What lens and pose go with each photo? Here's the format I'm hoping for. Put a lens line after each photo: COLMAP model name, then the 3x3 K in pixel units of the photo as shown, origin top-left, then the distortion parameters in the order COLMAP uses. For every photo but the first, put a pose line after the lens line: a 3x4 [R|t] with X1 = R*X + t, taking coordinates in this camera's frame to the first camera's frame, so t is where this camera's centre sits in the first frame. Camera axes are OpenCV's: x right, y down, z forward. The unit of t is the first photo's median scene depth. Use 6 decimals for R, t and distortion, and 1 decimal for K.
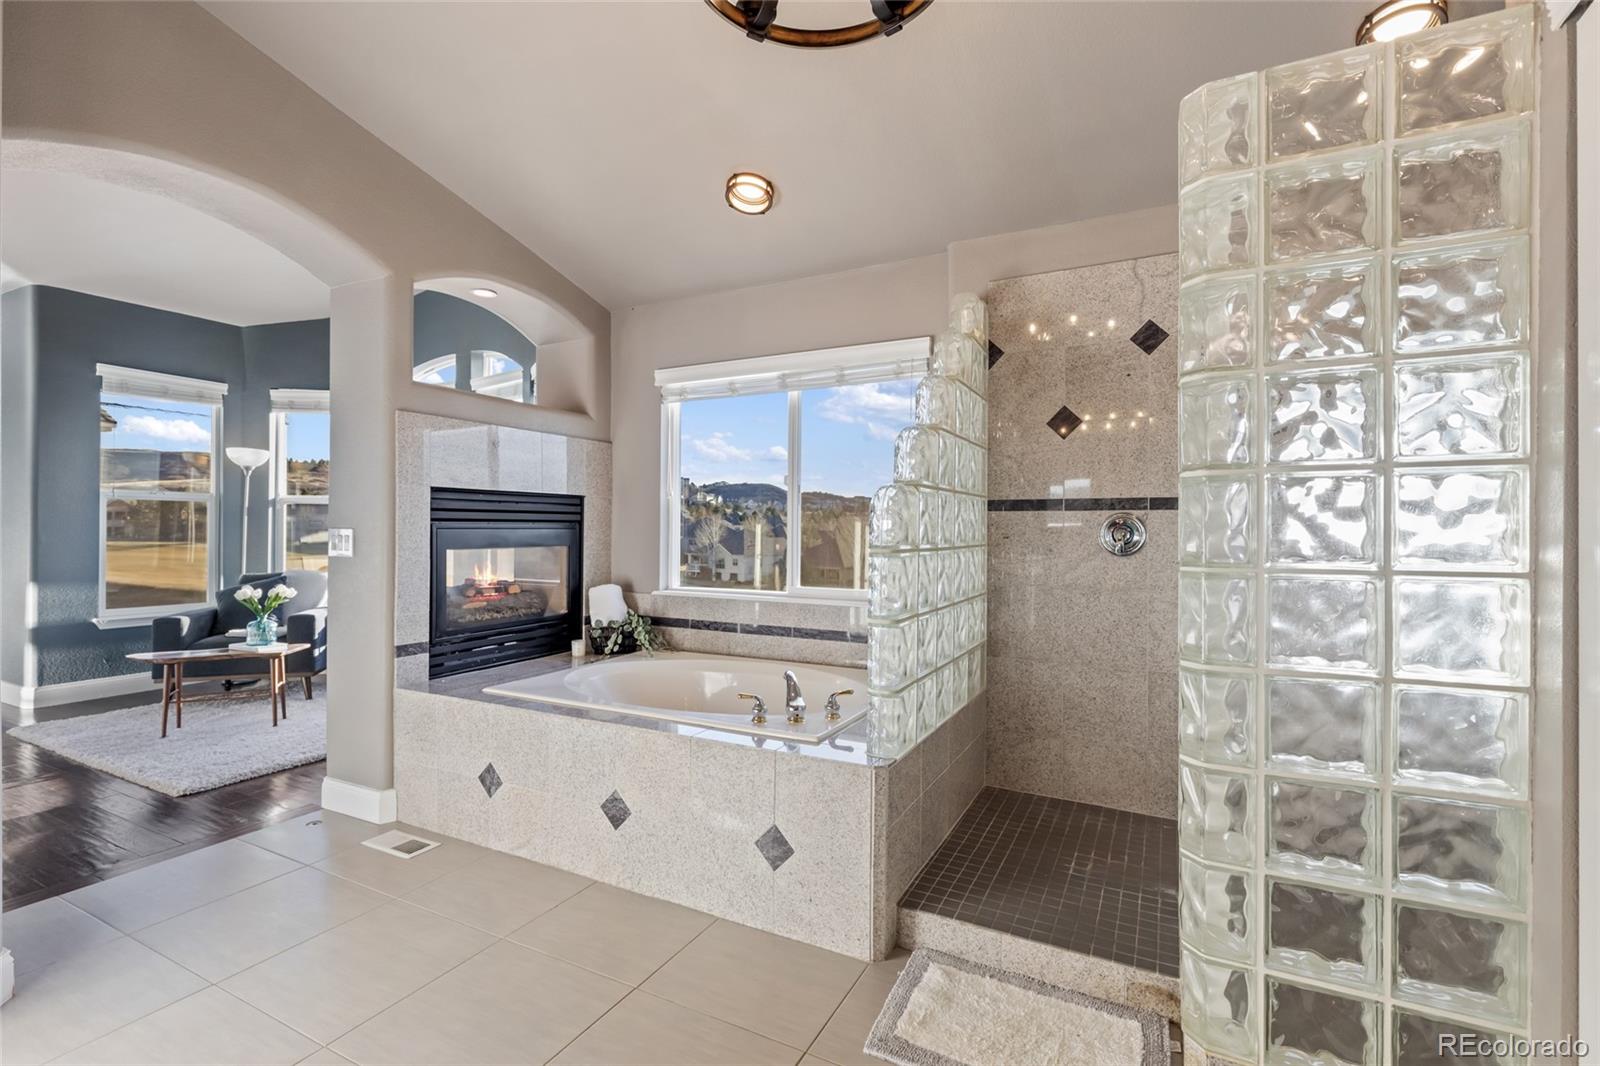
lens RADIAL K [[733.3, 0, 792.6], [0, 733.3, 528.9], [0, 0, 1]] dist [0.006914, -0.001873]
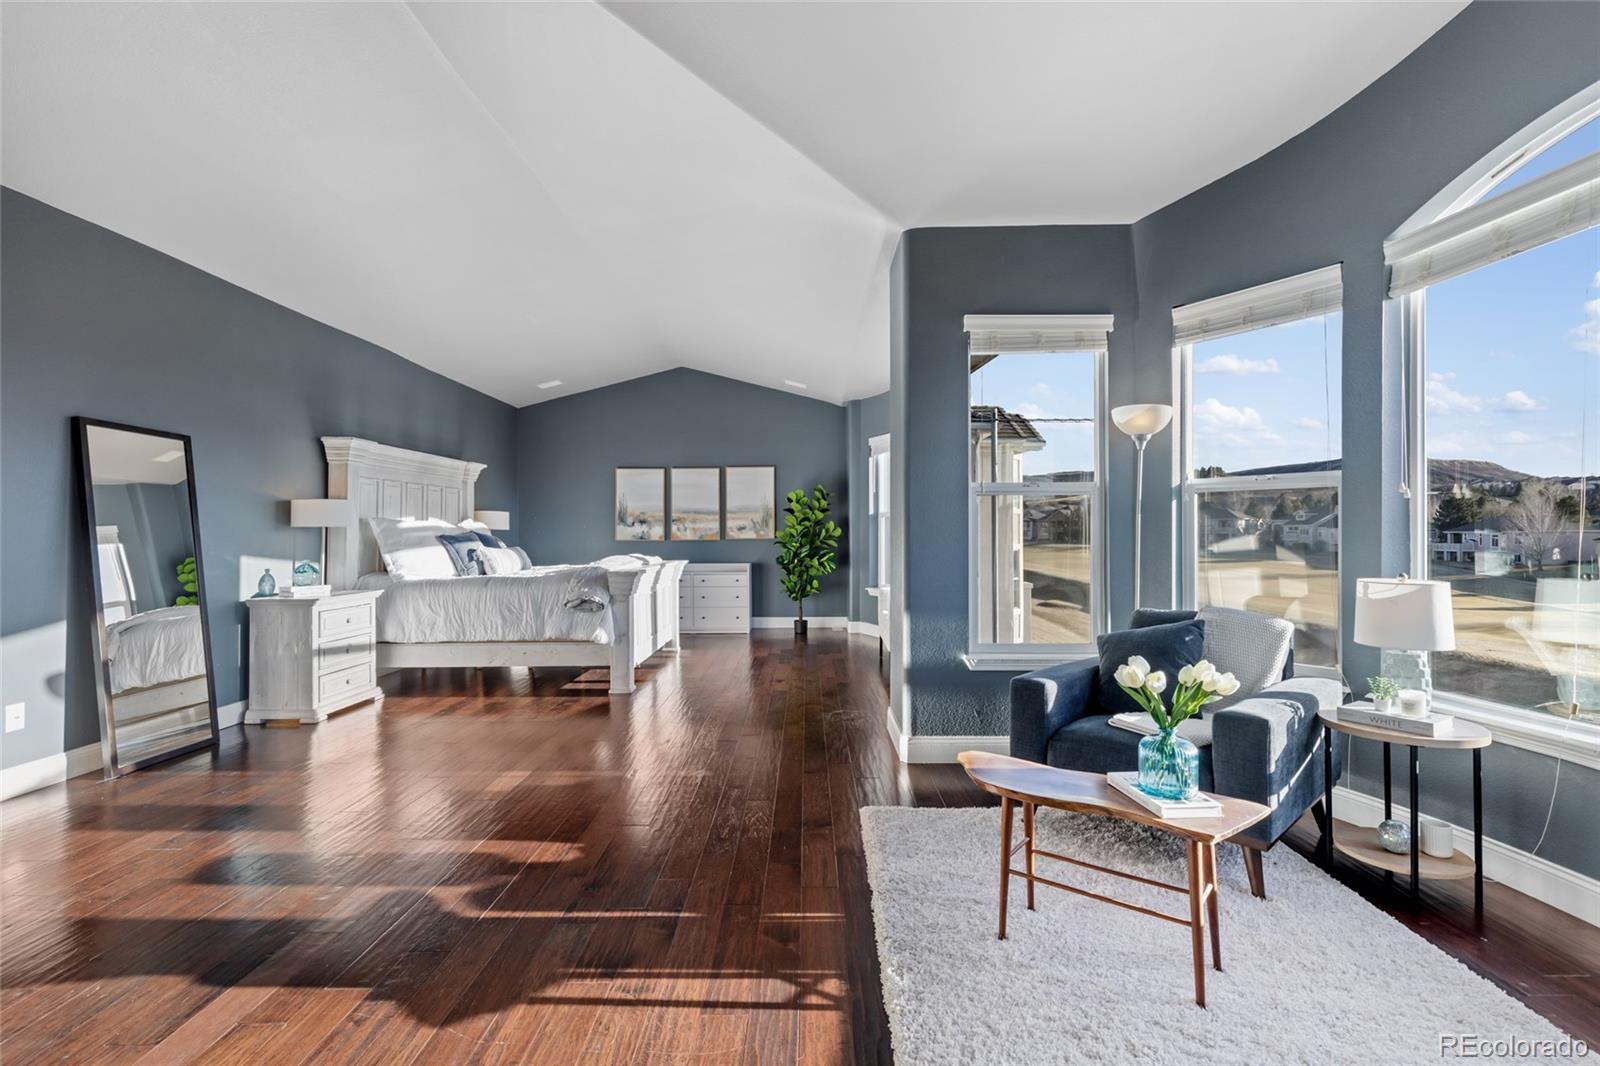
lens RADIAL K [[733.3, 0, 815.3], [0, 733.3, 537.2], [0, 0, 1]] dist [0.006914, -0.001873]
pose [[0.486431, -0.005794, -0.873700, -0.355342], [0.010881, 0.999941, -0.000573, -0.000328], [0.873651, -0.009228, 0.486465, 0.487681]]
